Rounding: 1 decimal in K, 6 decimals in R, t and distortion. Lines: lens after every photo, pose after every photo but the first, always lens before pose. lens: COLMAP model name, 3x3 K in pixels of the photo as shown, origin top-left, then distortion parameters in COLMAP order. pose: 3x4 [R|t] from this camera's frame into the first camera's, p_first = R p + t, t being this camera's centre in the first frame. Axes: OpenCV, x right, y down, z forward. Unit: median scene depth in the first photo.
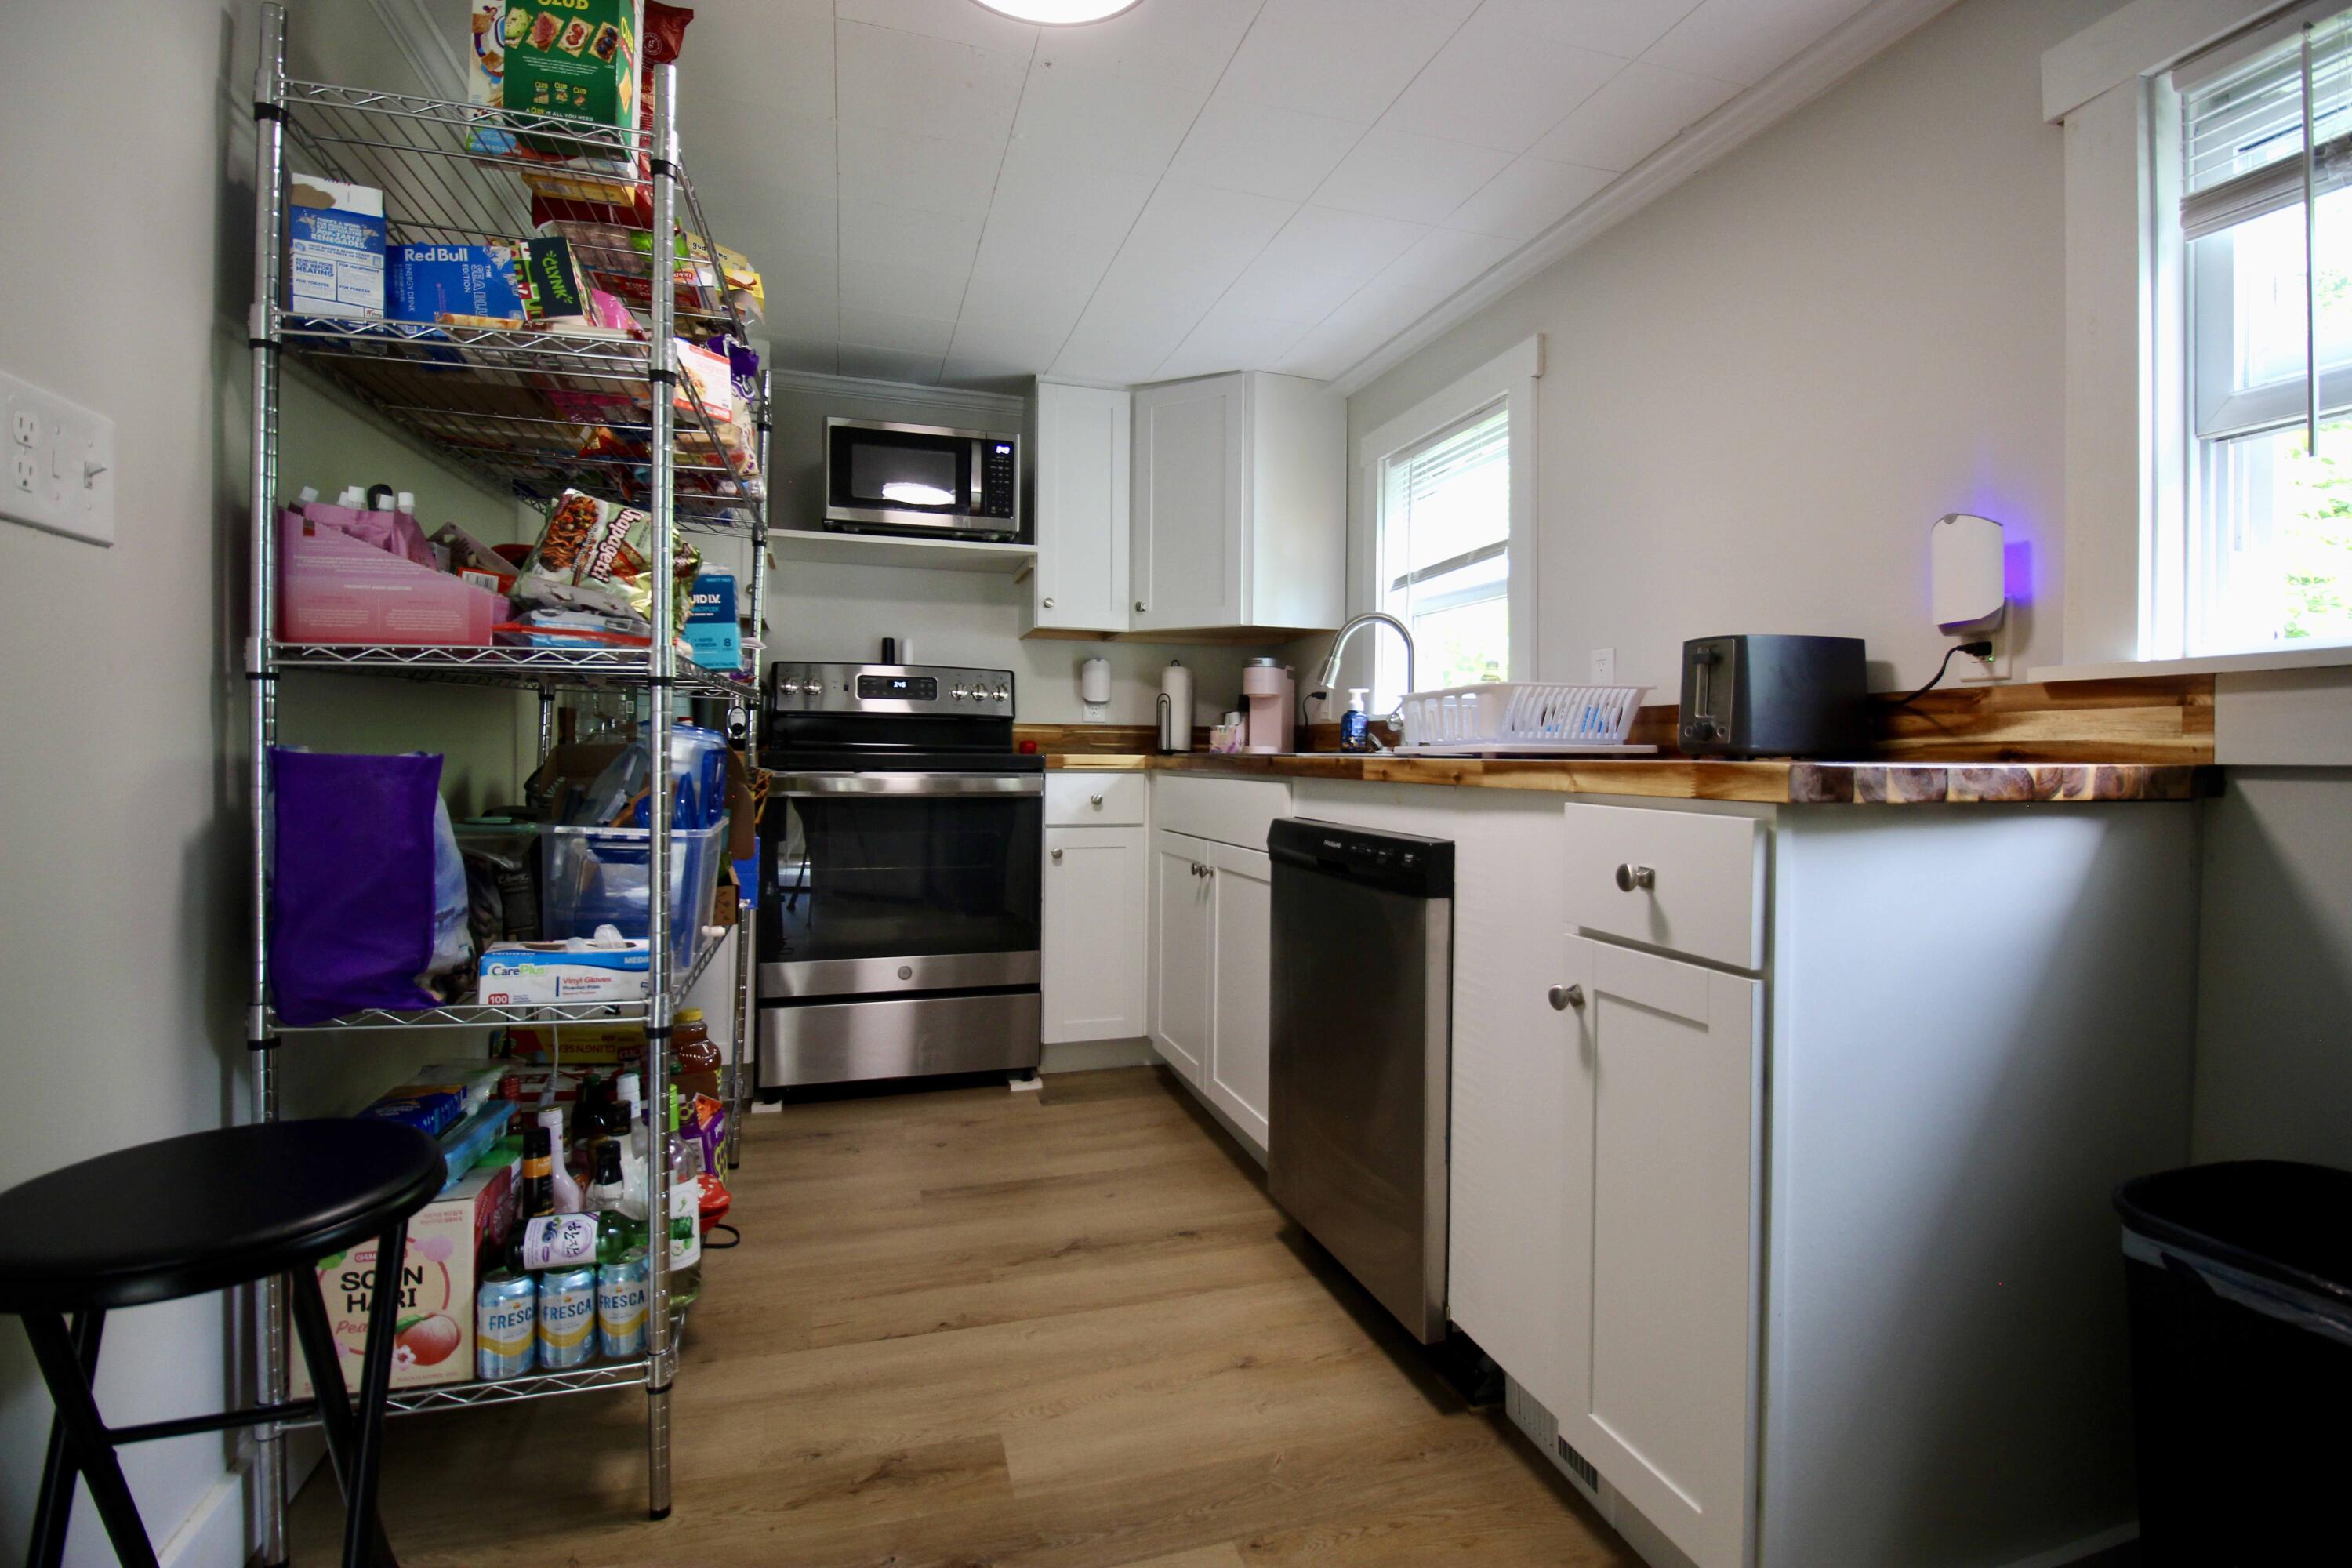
lens RADIAL K [[1094.0, 0, 1186.5], [0, 1094.0, 763.3], [0, 0, 1]] dist [-0.002299, -0.000133]
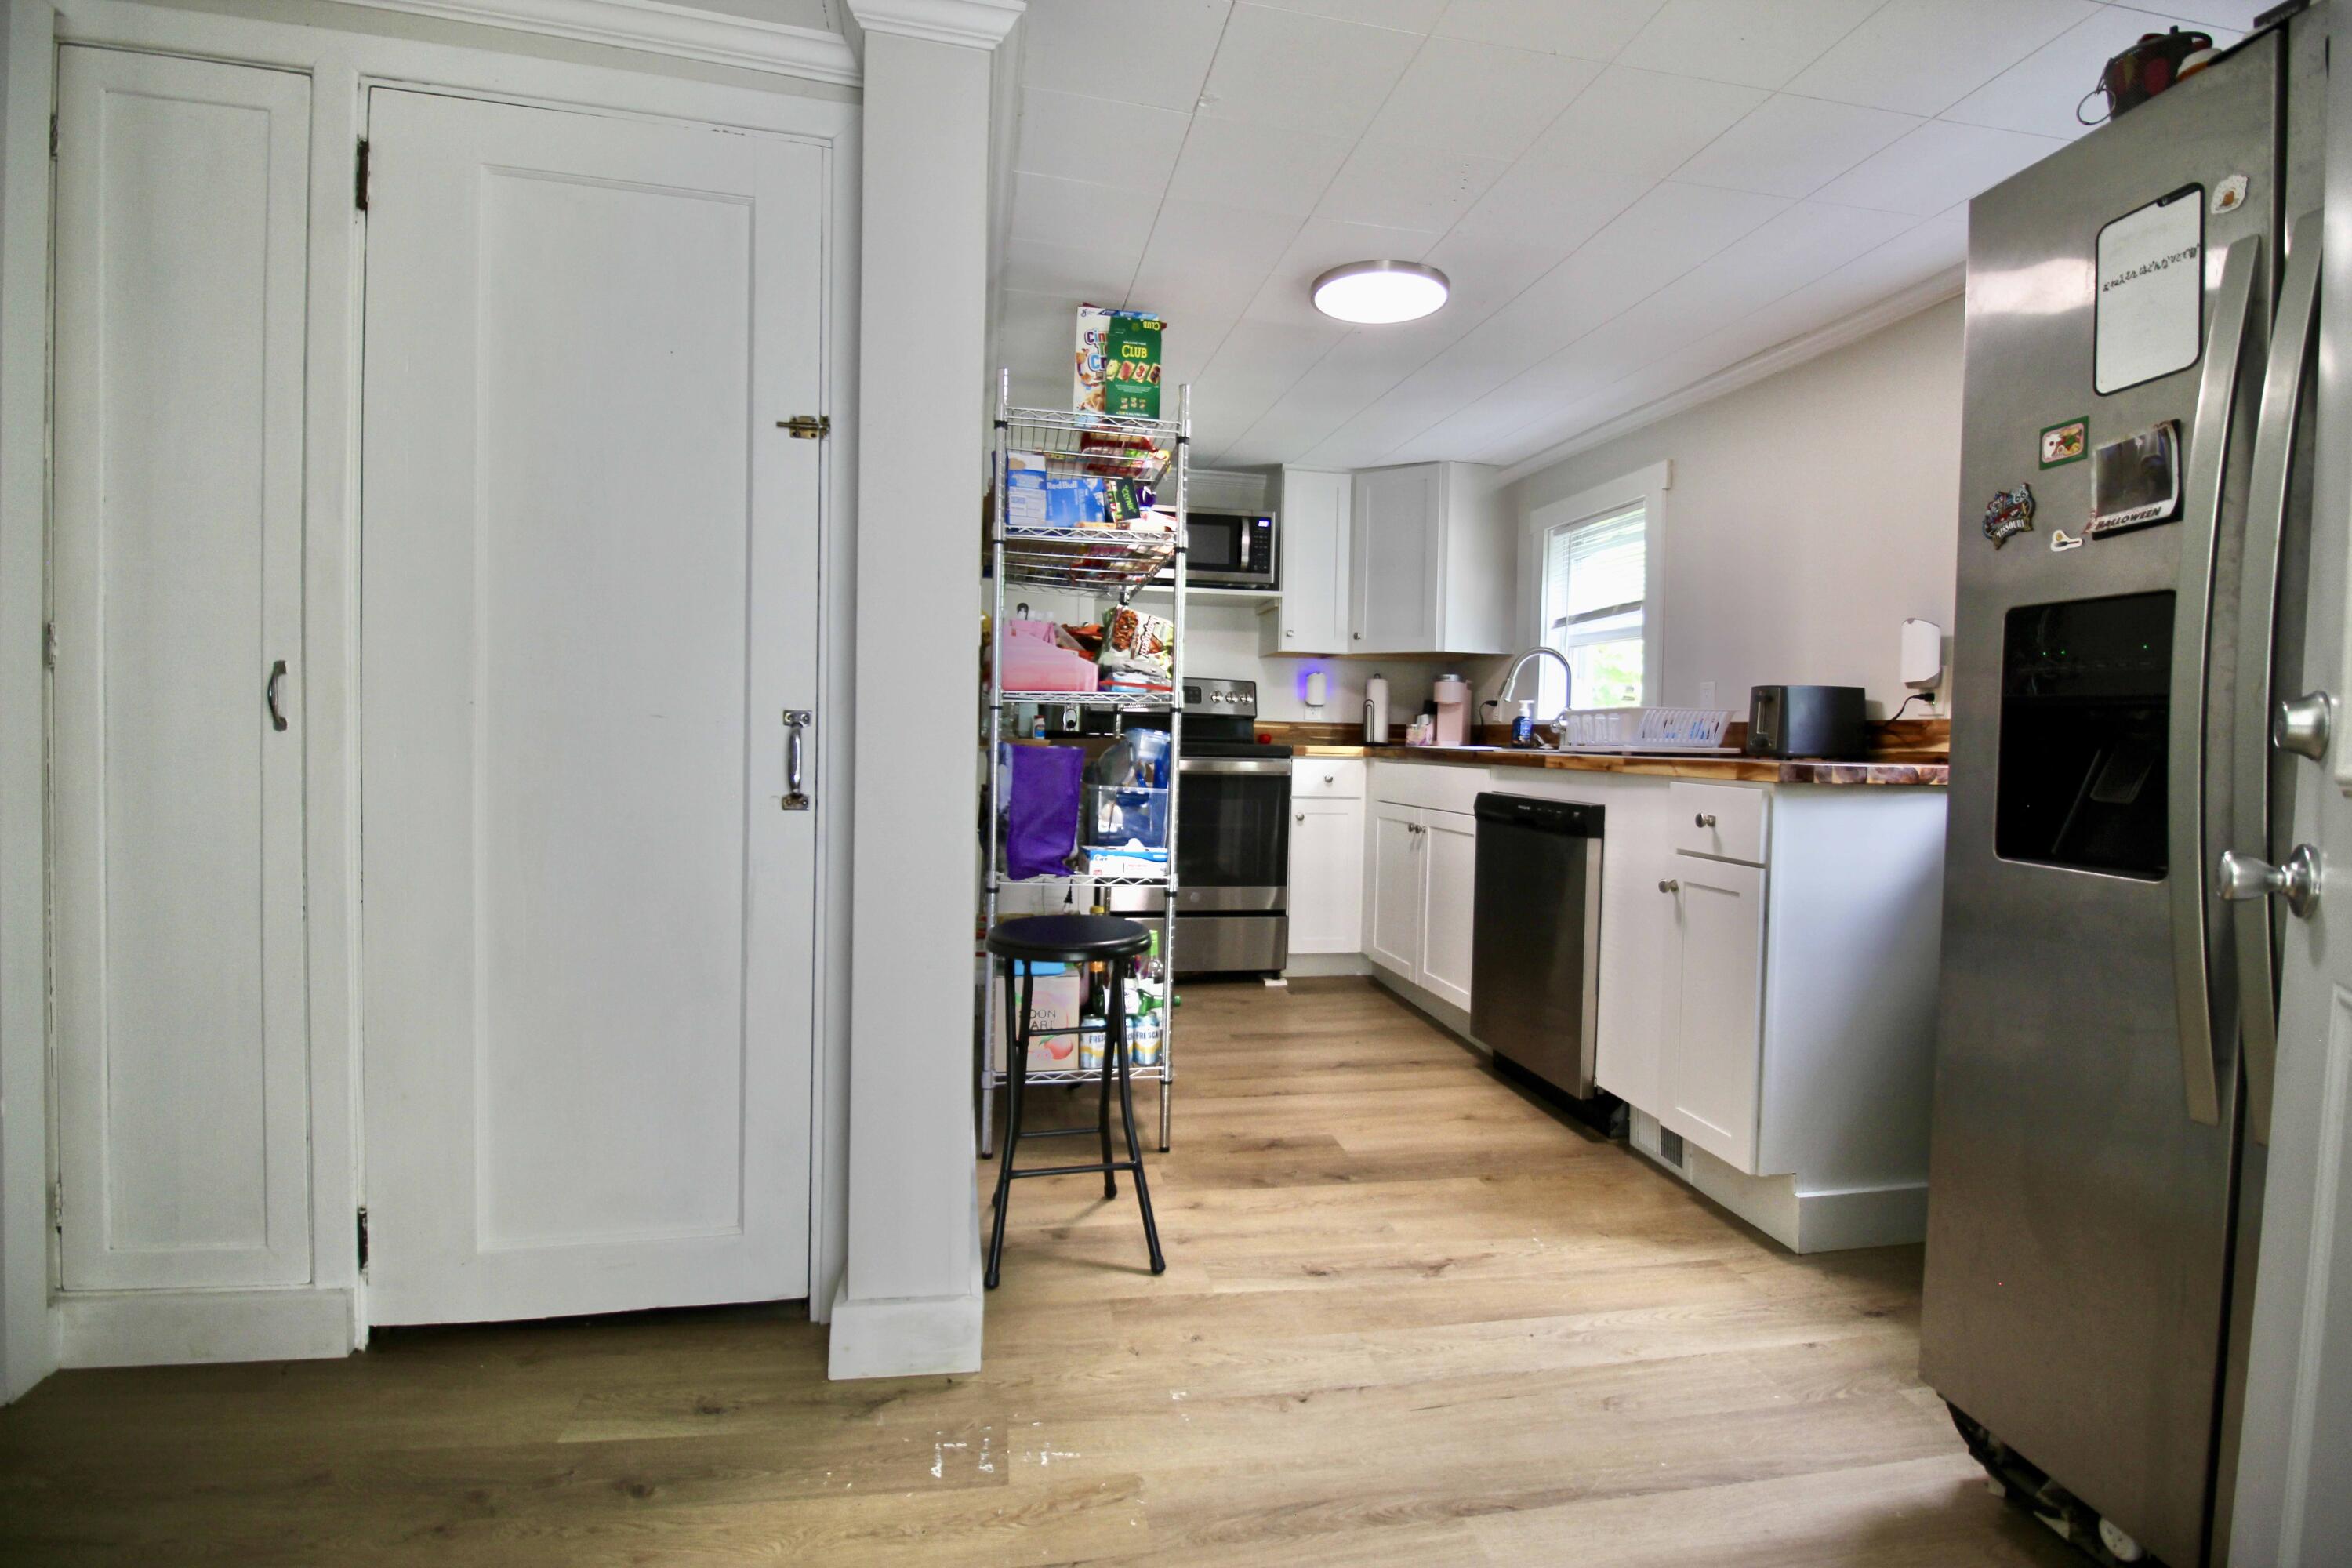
lens RADIAL K [[1095.1, 0, 1183.2], [0, 1095.1, 768.5], [0, 0, 1]] dist [0.000048, -0.000068]
pose [[0.993869, 0.016335, -0.109352, -0.162079], [-0.014181, 0.999690, 0.020443, -0.007696], [0.109652, -0.018767, 0.993793, -0.557129]]
